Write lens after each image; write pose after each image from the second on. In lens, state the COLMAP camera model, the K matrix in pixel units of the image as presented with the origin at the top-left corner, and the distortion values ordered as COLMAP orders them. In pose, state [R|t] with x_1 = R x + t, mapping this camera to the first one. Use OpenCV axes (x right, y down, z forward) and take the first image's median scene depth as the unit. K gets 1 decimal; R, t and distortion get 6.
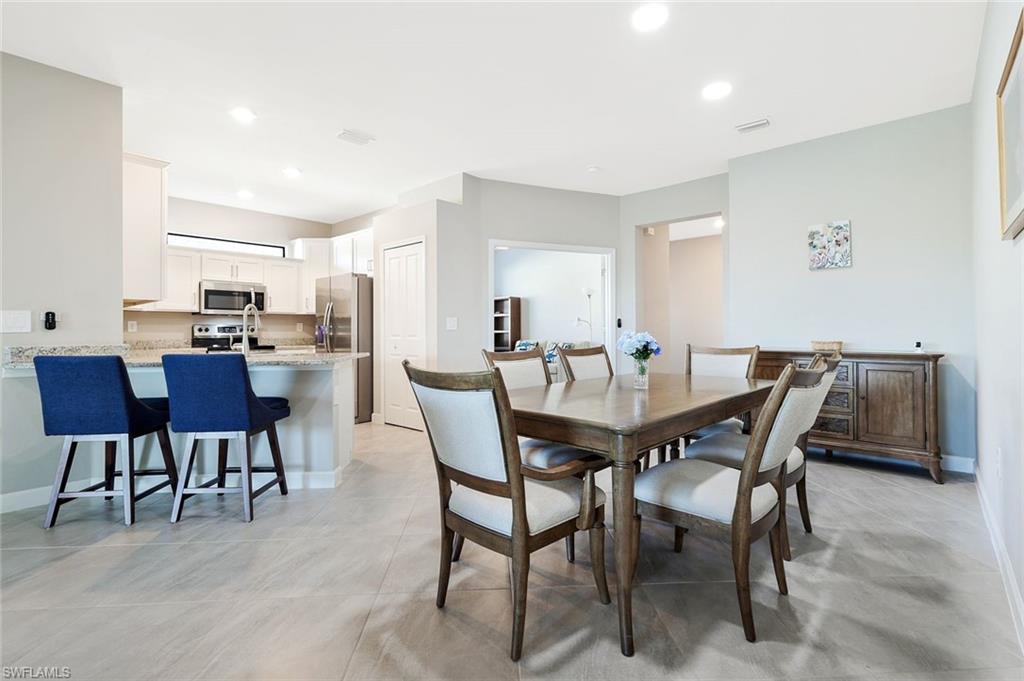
lens RADIAL K [[459.8, 0, 507.4], [0, 459.8, 333.9], [0, 0, 1]] dist [0.004558, 0.000698]
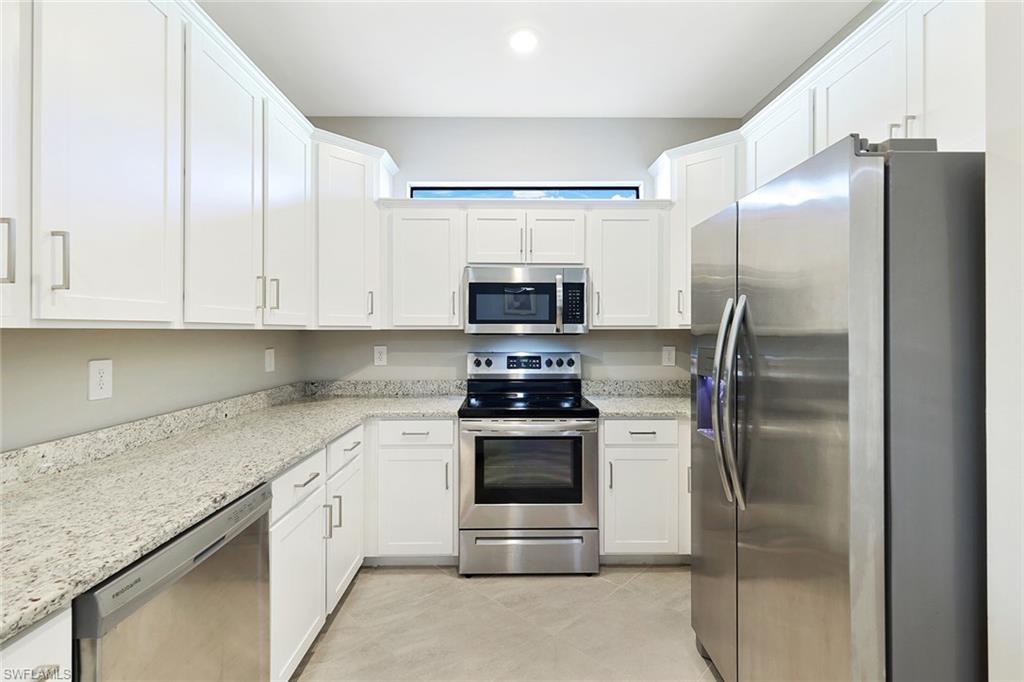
lens RADIAL K [[459.8, 0, 507.0], [0, 459.8, 332.1], [0, 0, 1]] dist [0.004558, 0.000698]
pose [[0.667040, 0.004581, -0.745007, -0.248312], [-0.003774, 0.999989, 0.002771, -0.043430], [0.745012, 0.000963, 0.667050, 0.653810]]
